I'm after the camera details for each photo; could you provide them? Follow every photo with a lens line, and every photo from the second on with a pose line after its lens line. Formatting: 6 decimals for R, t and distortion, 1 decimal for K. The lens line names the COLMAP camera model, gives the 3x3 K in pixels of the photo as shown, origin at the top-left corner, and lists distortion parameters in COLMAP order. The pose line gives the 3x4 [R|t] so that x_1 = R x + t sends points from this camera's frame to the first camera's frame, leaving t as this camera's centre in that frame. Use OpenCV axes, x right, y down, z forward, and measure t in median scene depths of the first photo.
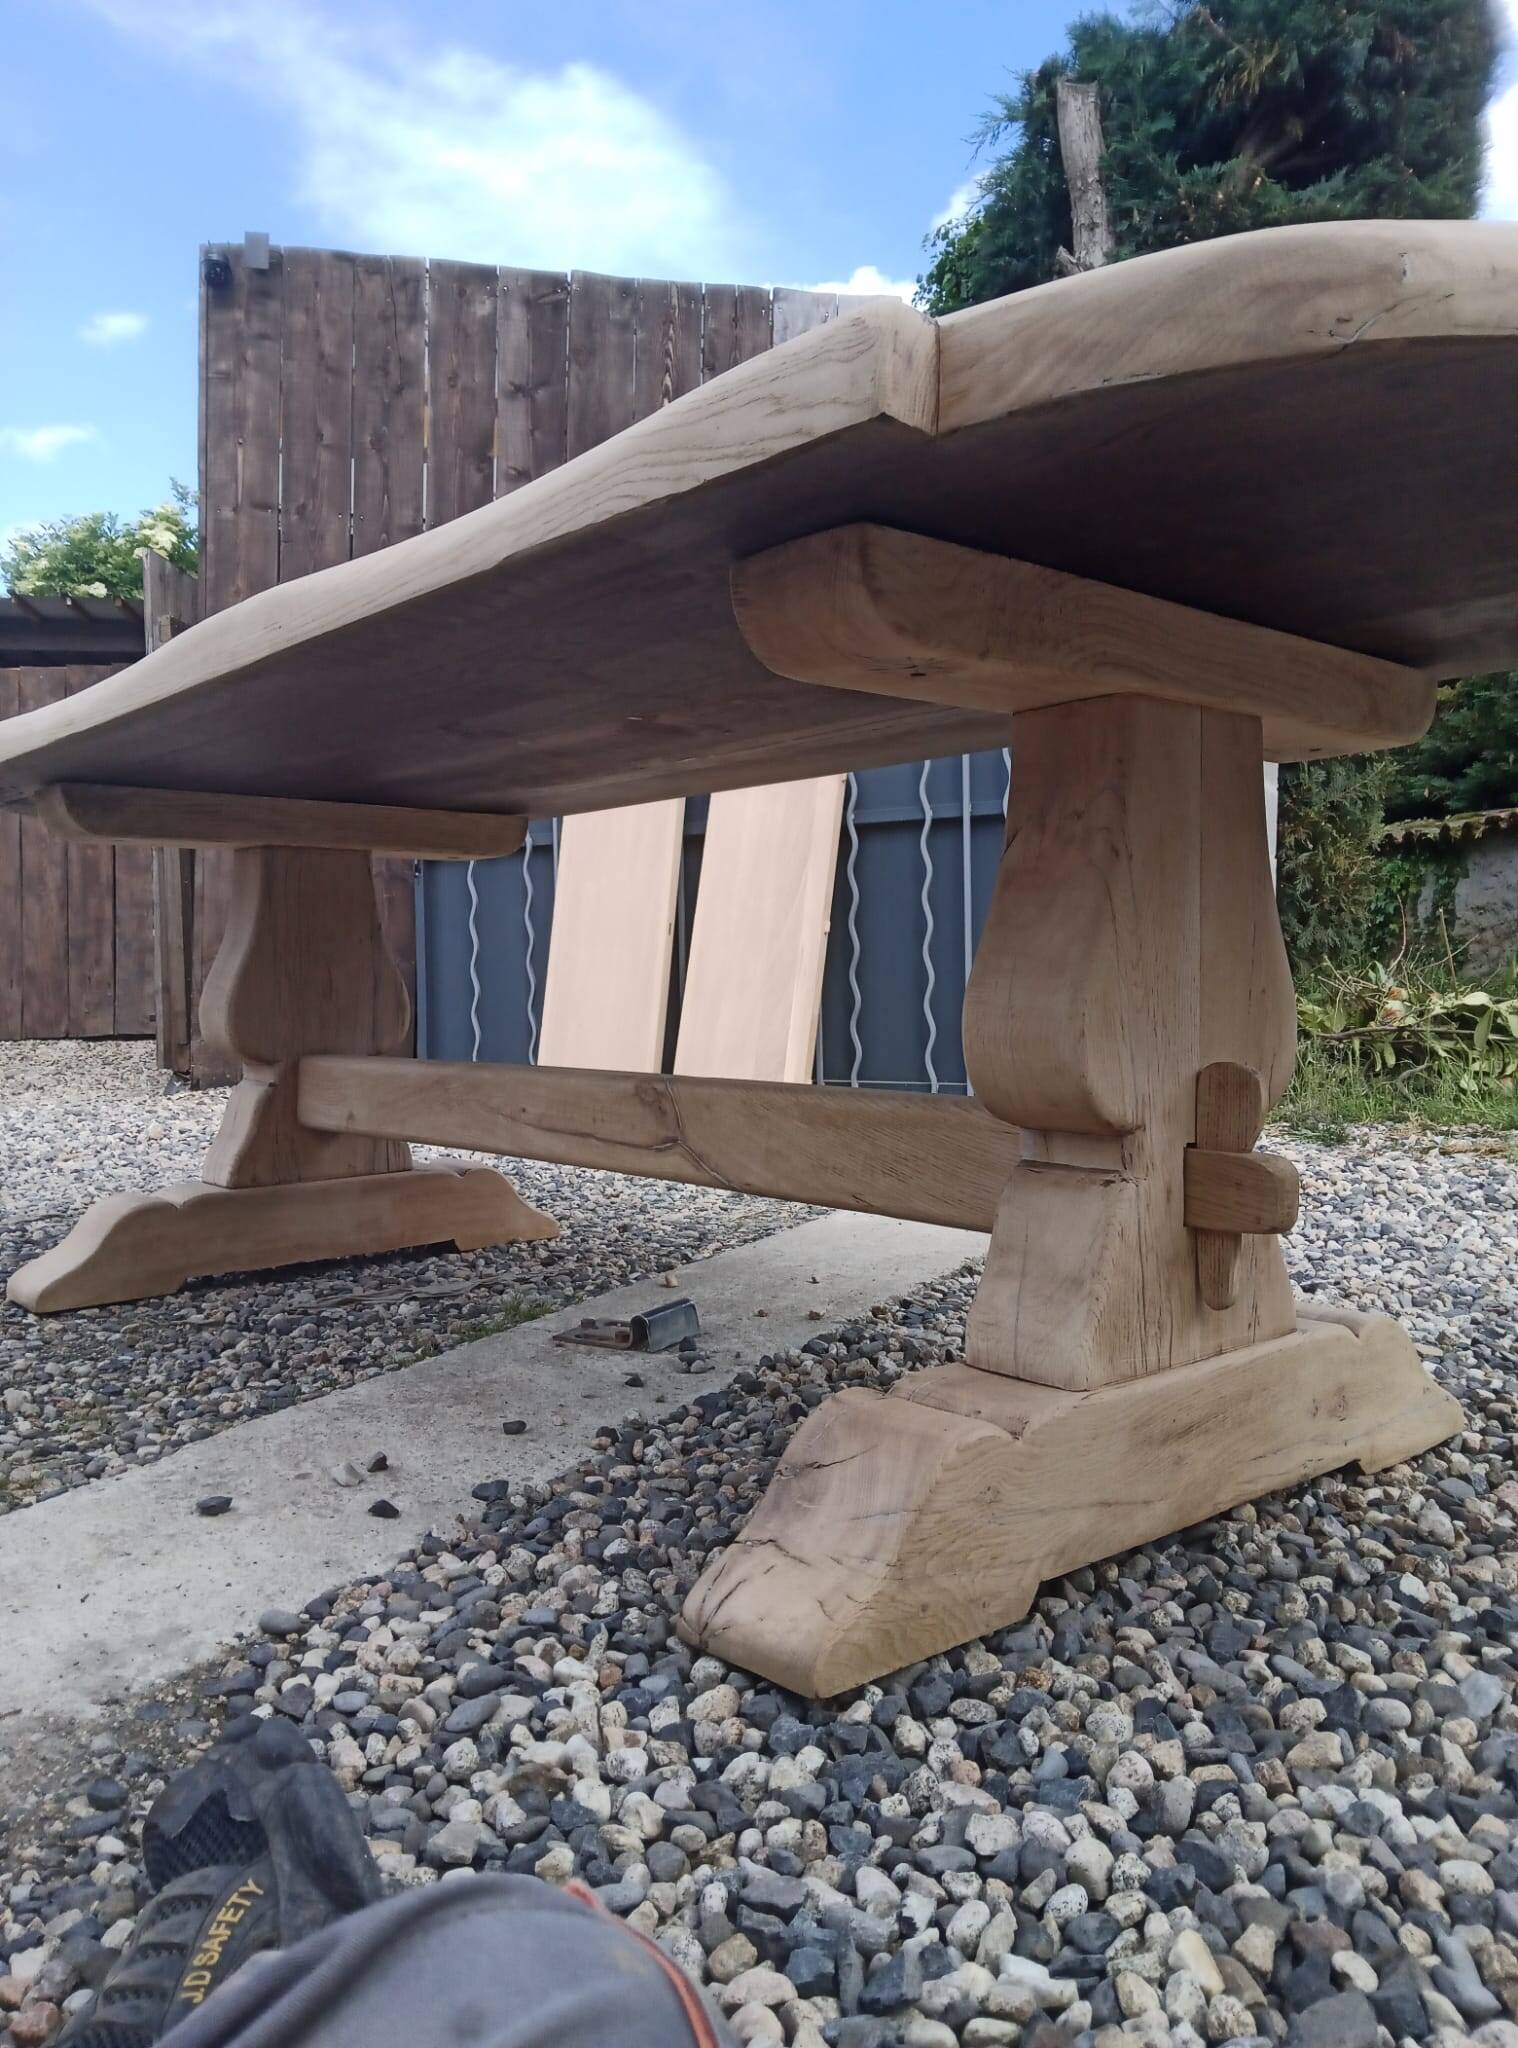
lens RADIAL K [[1490.3, 0, 760.9], [0, 1490.3, 1032.0], [0, 0, 1]] dist [0.055660, -0.096985]
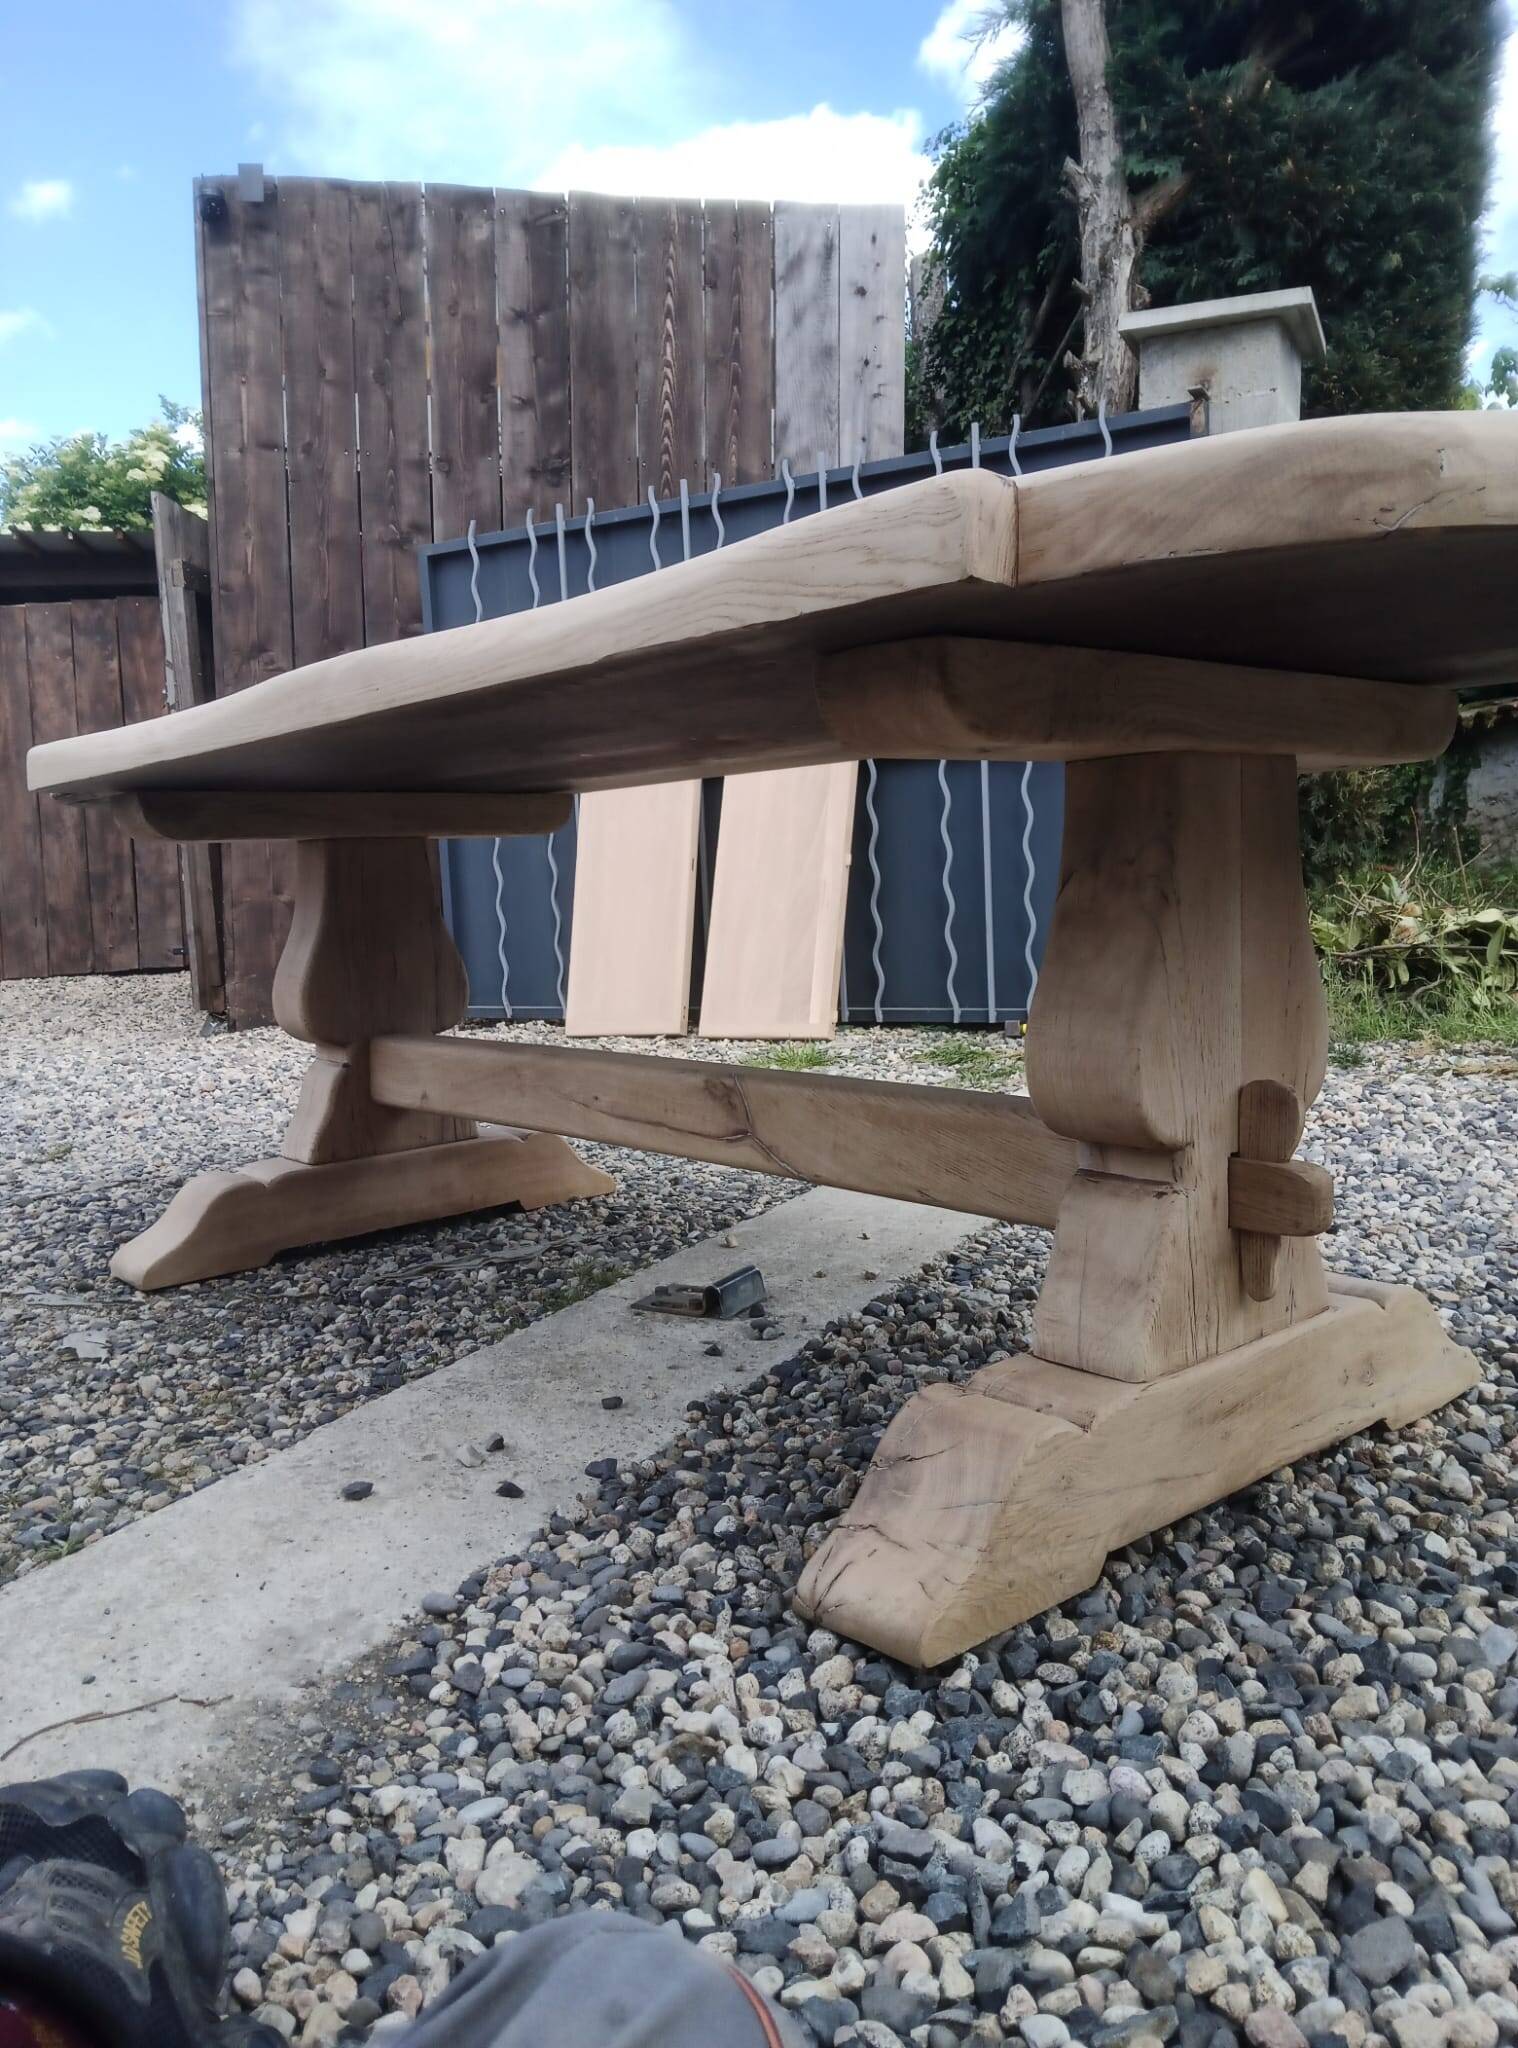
lens RADIAL K [[1493.5, 0, 759.0], [0, 1493.5, 1024.0], [0, 0, 1]] dist [0.052627, -0.094765]
pose [[0.999512, -0.030464, -0.006945, -0.059544], [0.030848, 0.997456, 0.064258, -0.117392], [0.004970, -0.064441, 0.997909, -0.114604]]
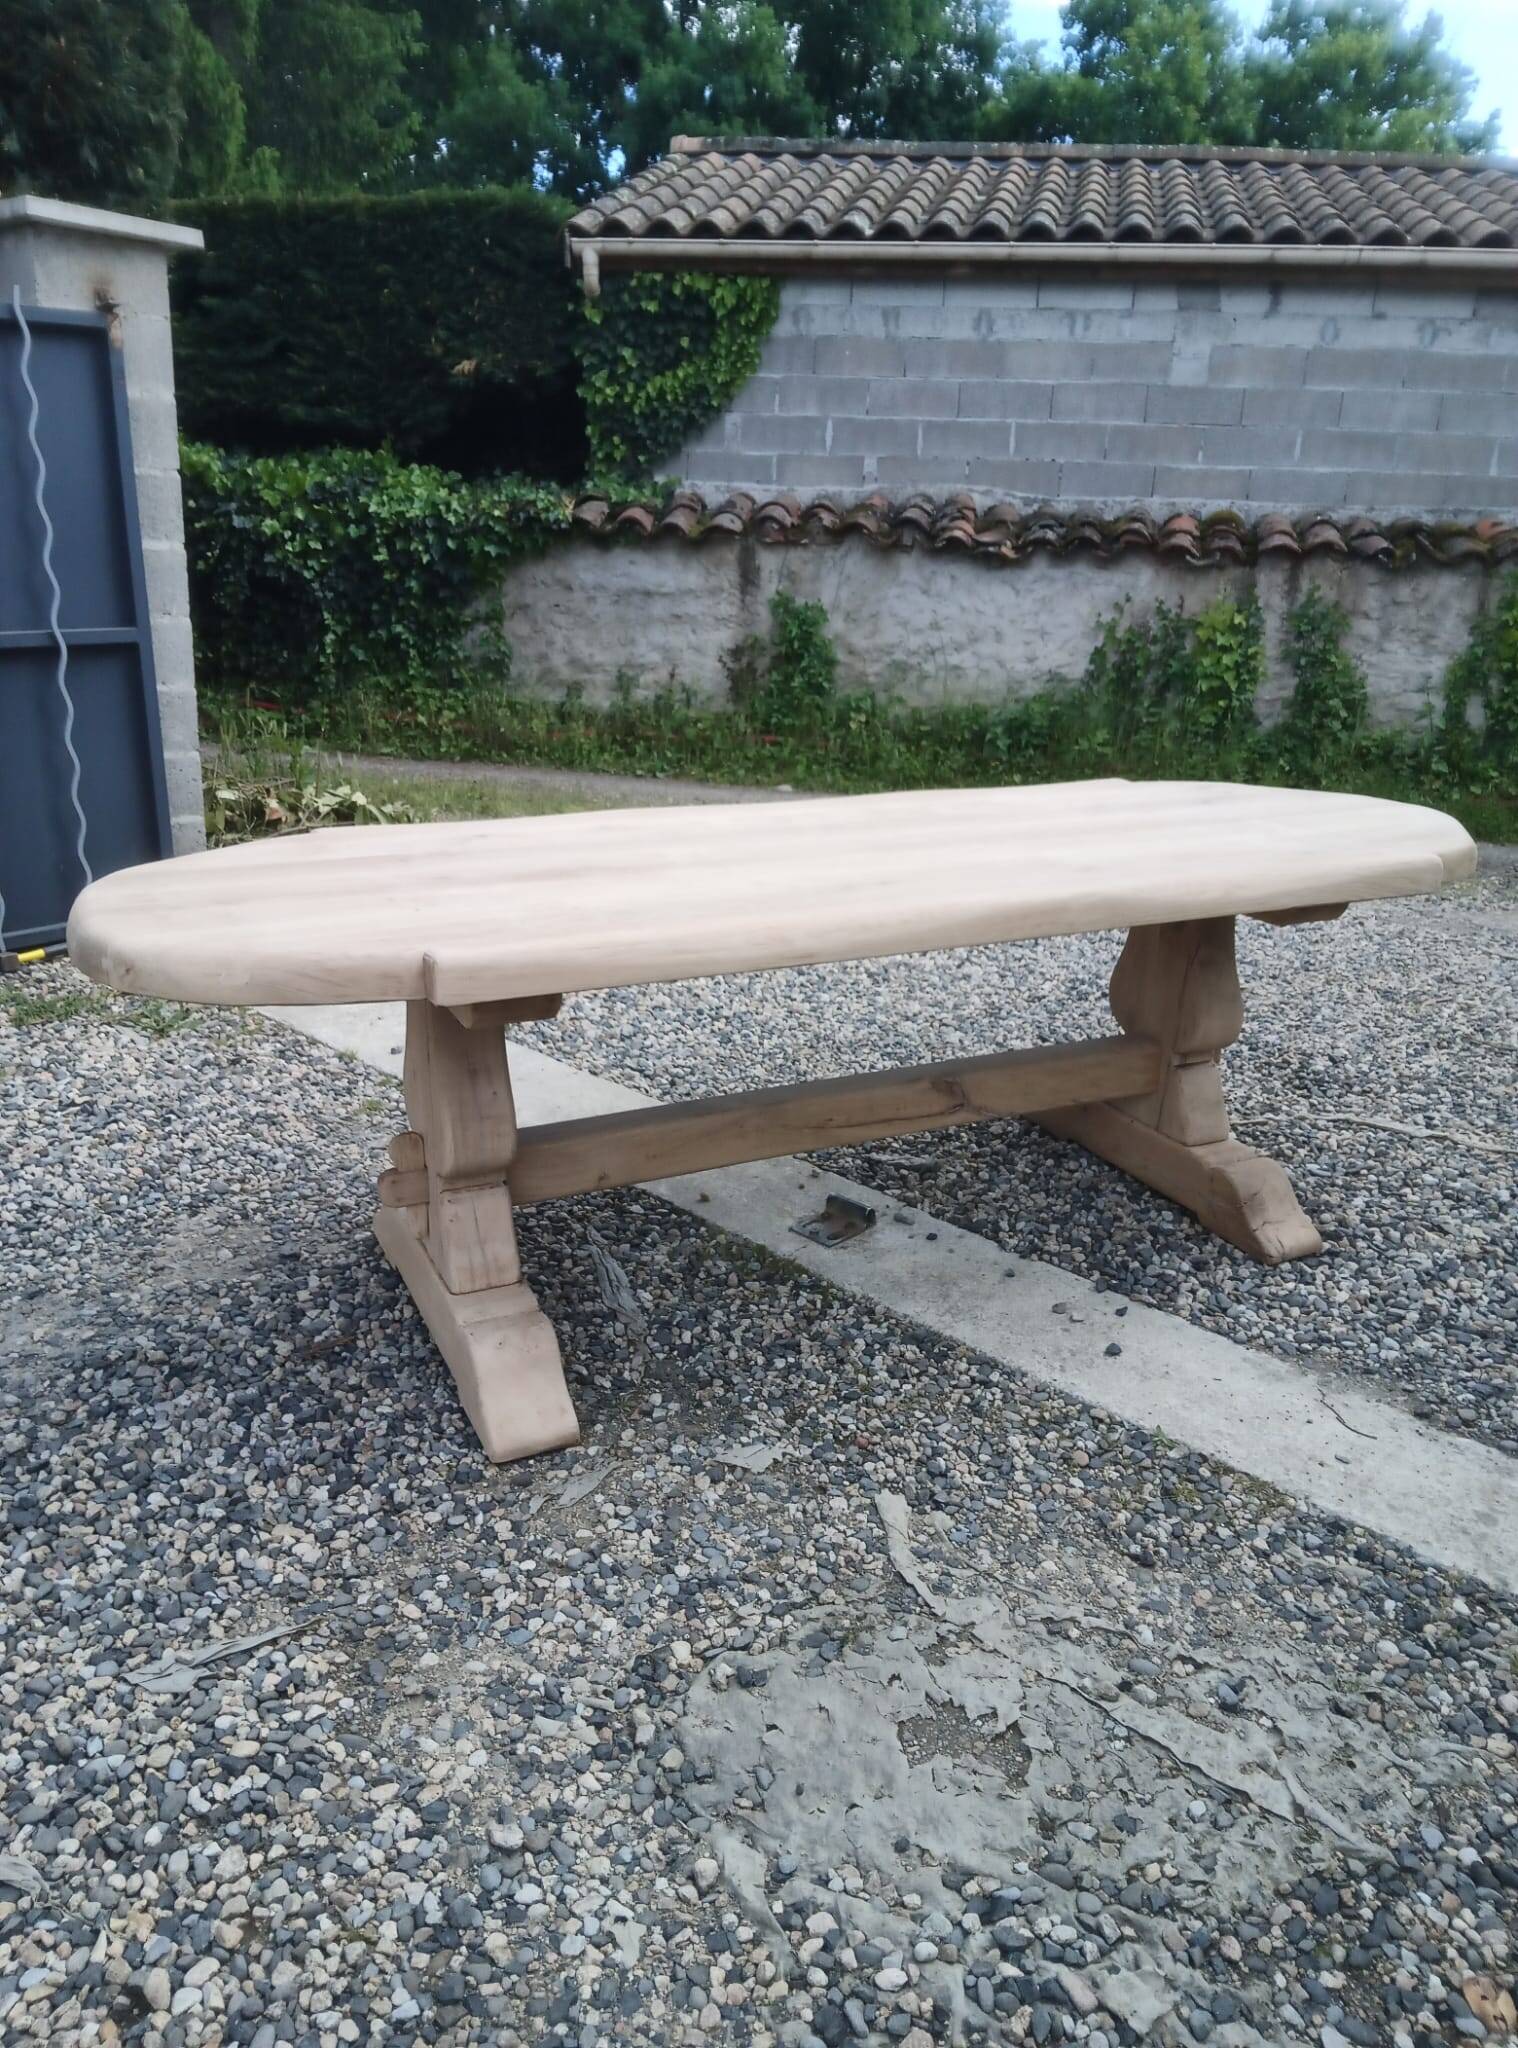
lens RADIAL K [[1502.4, 0, 767.8], [0, 1502.4, 1022.7], [0, 0, 1]] dist [0.046972, -0.094674]
pose [[0.258772, -0.288041, 0.921992, -2.816480], [0.003974, 0.954813, 0.297179, -0.897398], [-0.965930, -0.073237, 0.248224, 1.232873]]
